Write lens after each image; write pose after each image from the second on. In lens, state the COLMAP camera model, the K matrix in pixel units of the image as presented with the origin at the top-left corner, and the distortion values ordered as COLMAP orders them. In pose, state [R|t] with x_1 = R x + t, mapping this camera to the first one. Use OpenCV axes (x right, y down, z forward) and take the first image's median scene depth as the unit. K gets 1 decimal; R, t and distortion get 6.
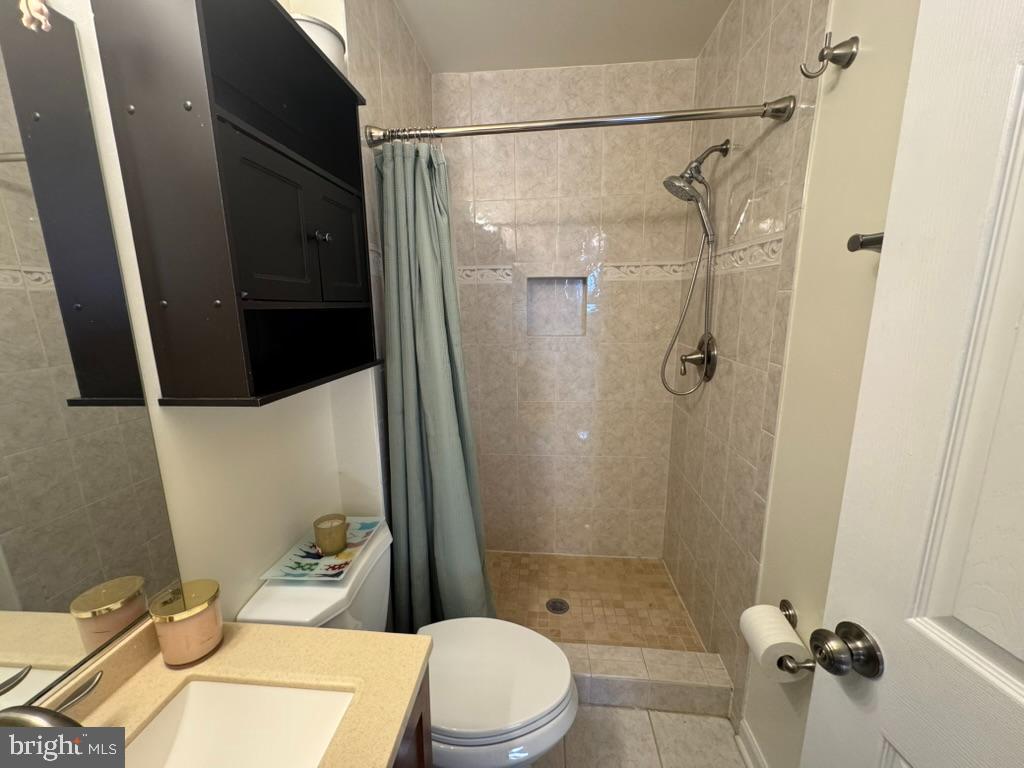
lens RADIAL K [[408.4, 0, 511.3], [0, 408.4, 364.2], [0, 0, 1]] dist [-0.000538, -0.000182]
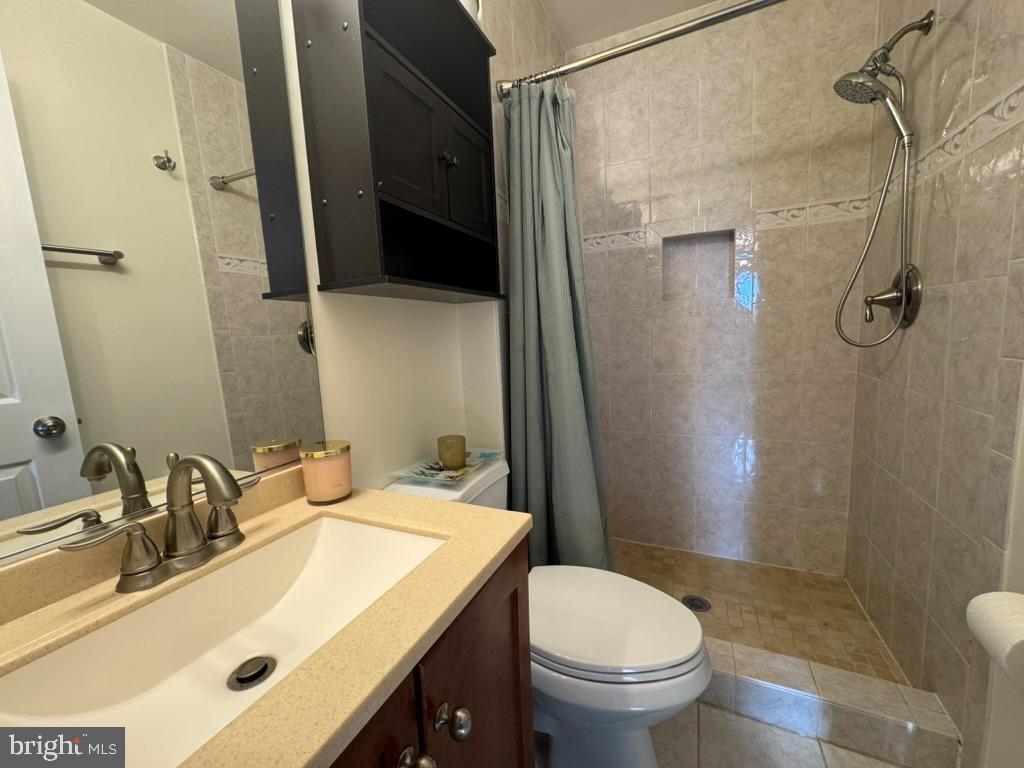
lens RADIAL K [[408.4, 0, 514.3], [0, 408.4, 375.8], [0, 0, 1]] dist [-0.000538, -0.000182]
pose [[0.942613, 0.007686, -0.333799, 0.042869], [-0.027427, 0.998139, -0.054467, 0.208595], [0.332759, 0.060497, 0.941070, 0.041437]]
